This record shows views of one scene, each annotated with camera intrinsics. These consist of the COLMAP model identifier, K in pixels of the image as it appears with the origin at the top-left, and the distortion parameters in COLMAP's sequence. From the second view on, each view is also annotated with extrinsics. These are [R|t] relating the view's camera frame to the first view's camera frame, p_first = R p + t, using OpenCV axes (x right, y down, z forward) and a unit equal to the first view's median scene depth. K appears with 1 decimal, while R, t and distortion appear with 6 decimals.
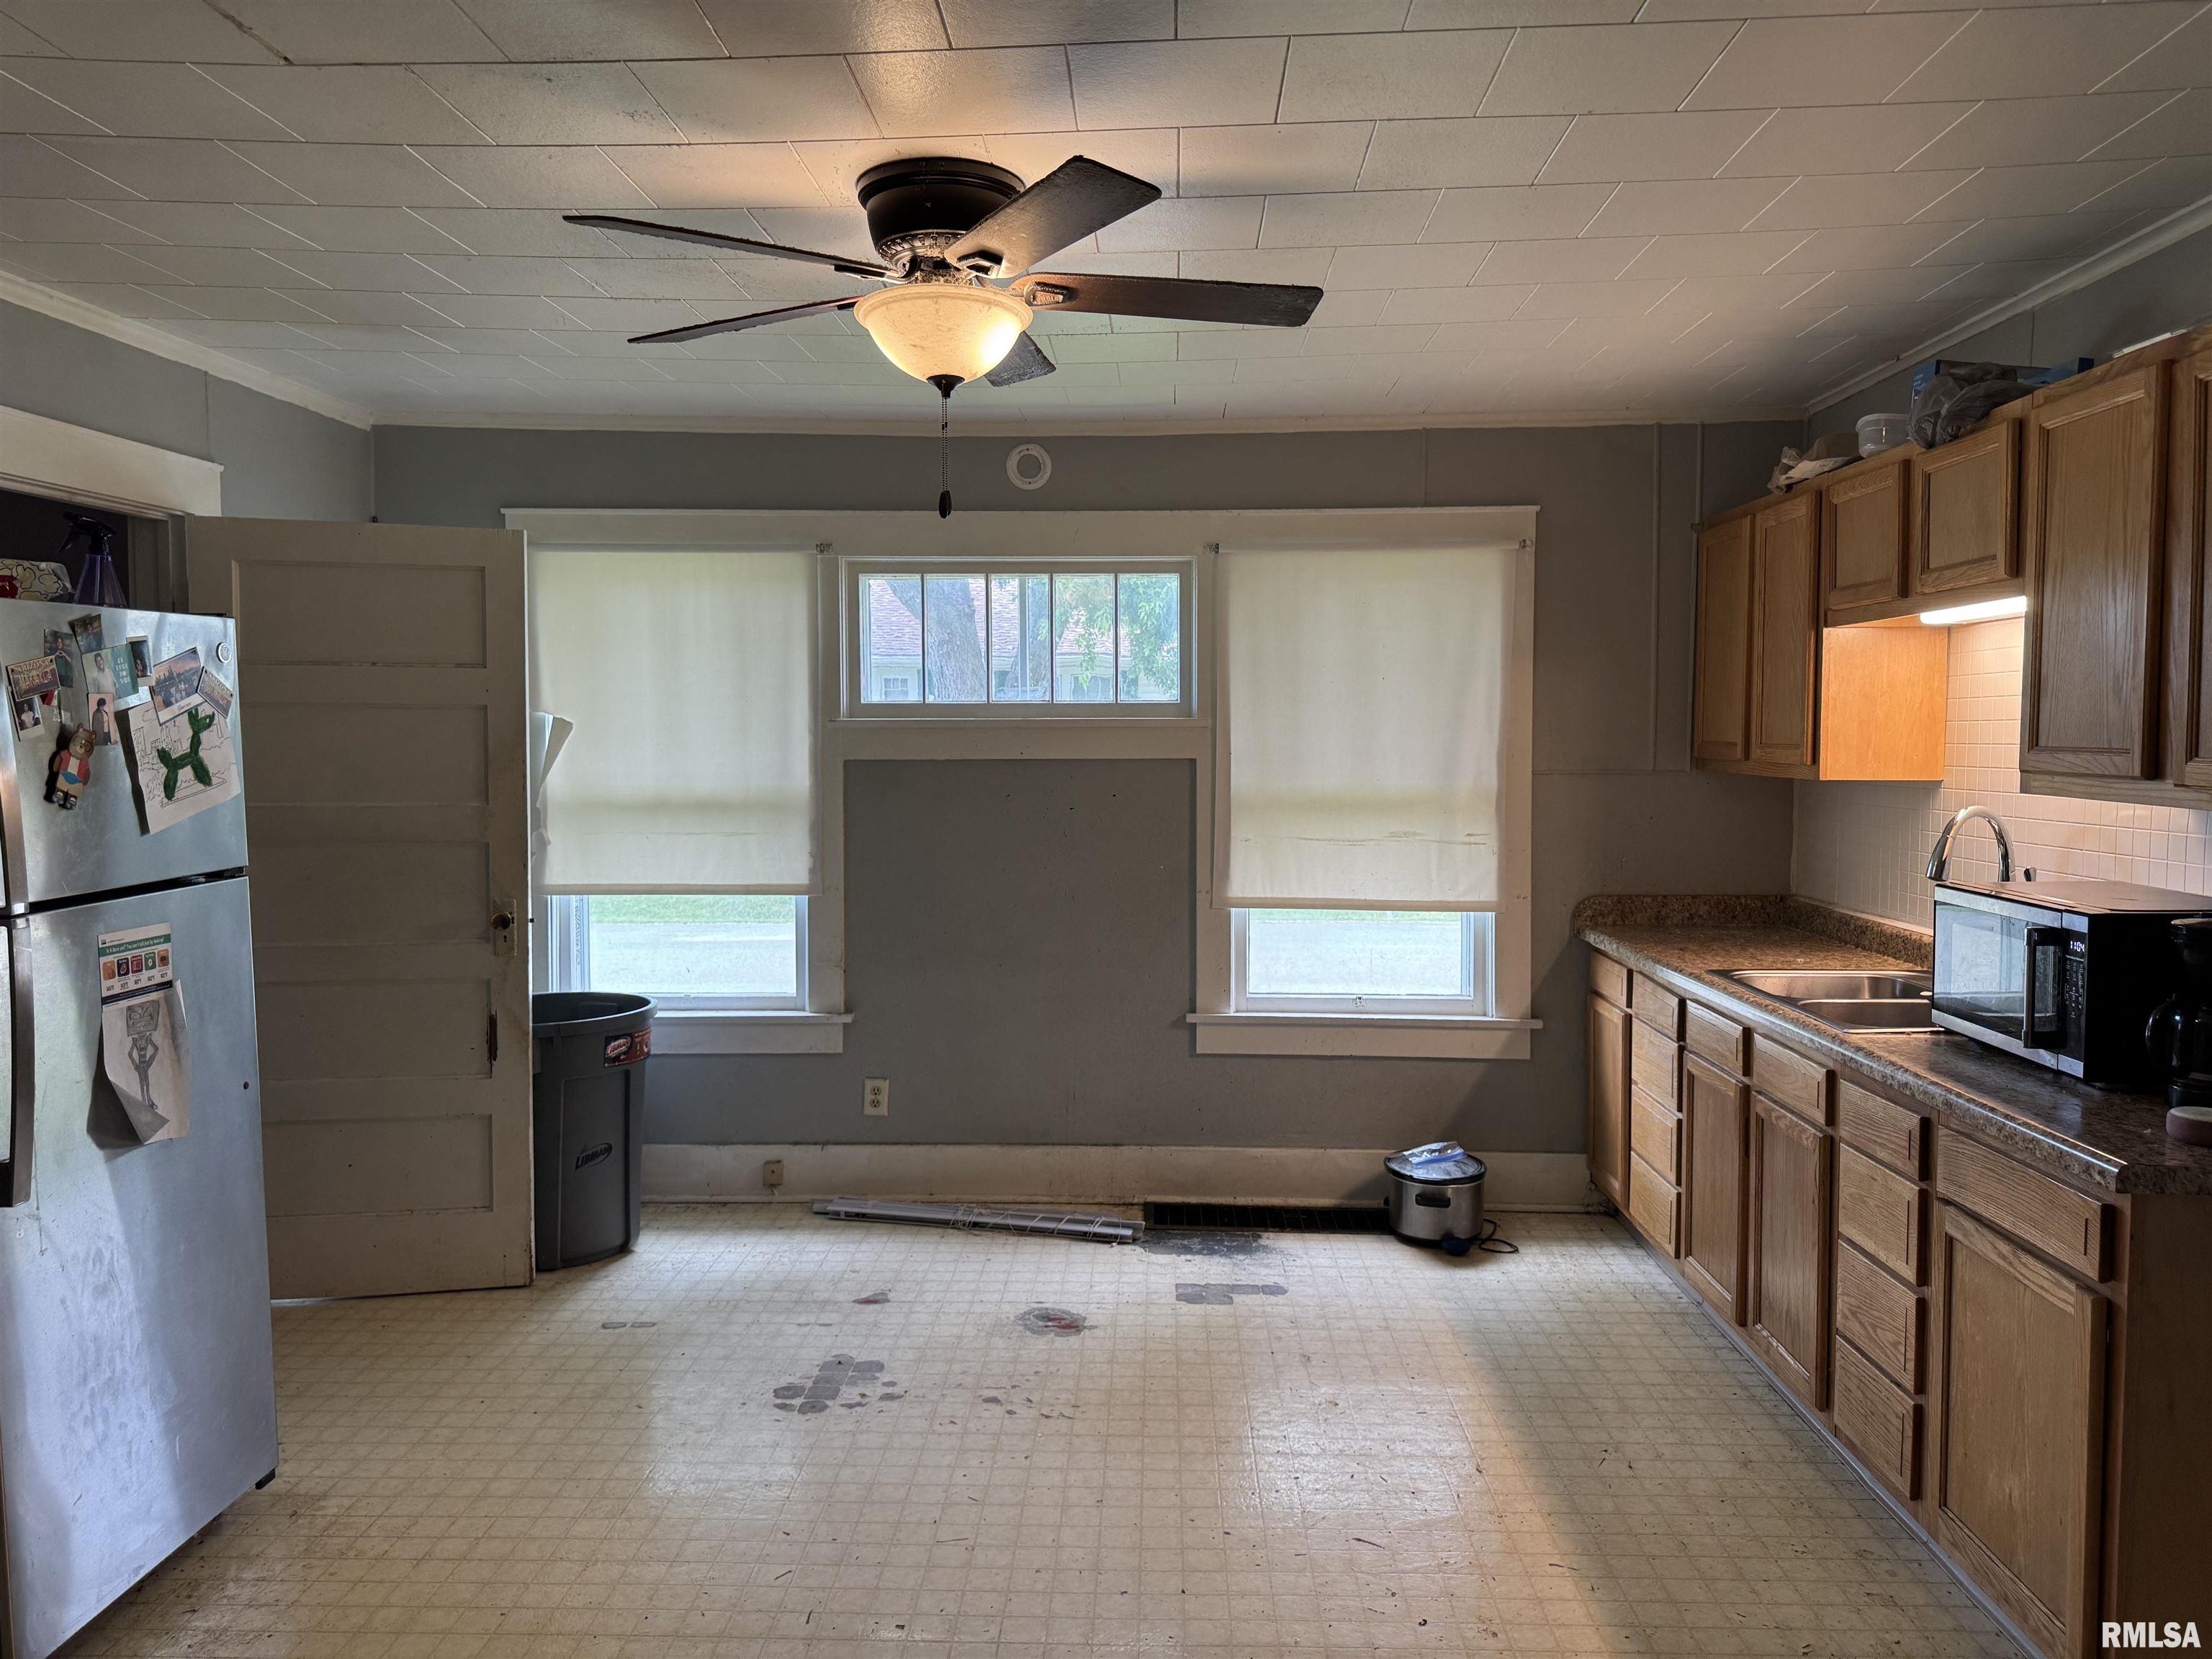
lens RADIAL K [[1589.5, 0, 1106.0], [0, 1589.5, 829.5], [0, 0, 1]] dist [0.006224, -0.025001]
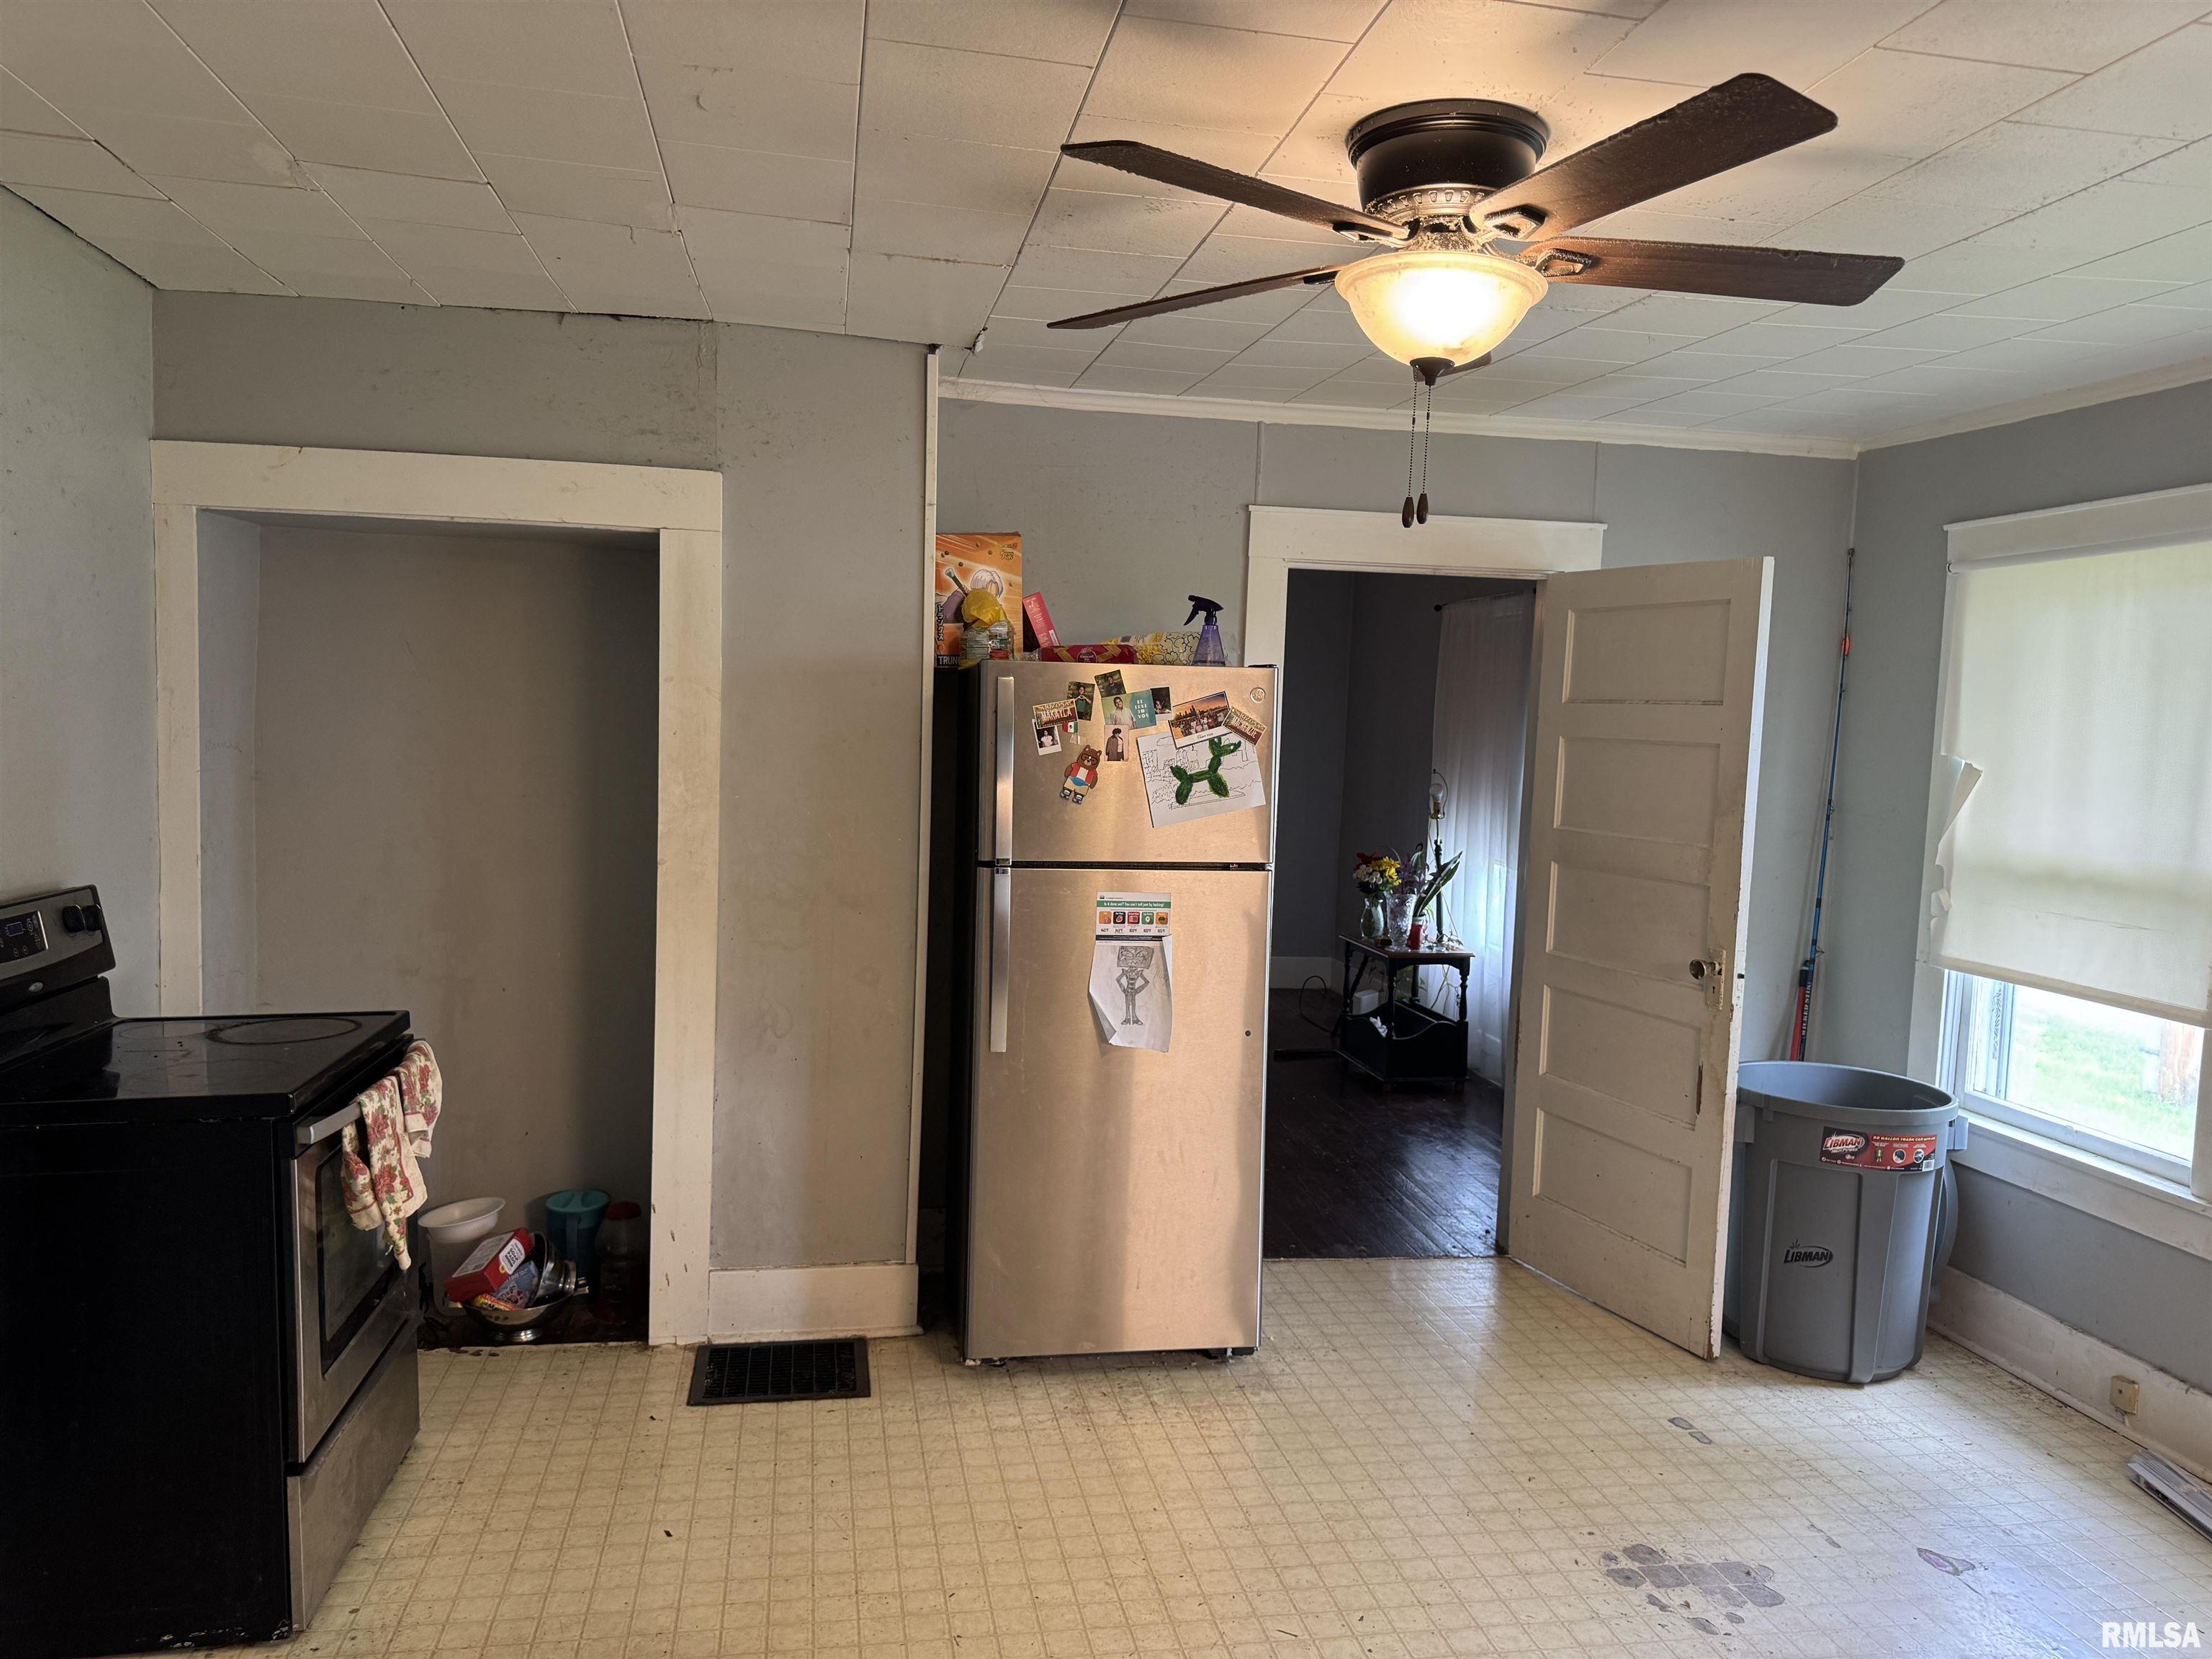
lens RADIAL K [[1589.5, 0, 1106.0], [0, 1589.5, 829.5], [0, 0, 1]] dist [0.006224, -0.025001]
pose [[0.166677, 0.076039, -0.983075, 0.572230], [-0.097264, 0.993427, 0.060349, -0.056690], [0.981203, 0.085559, 0.172977, 0.547750]]
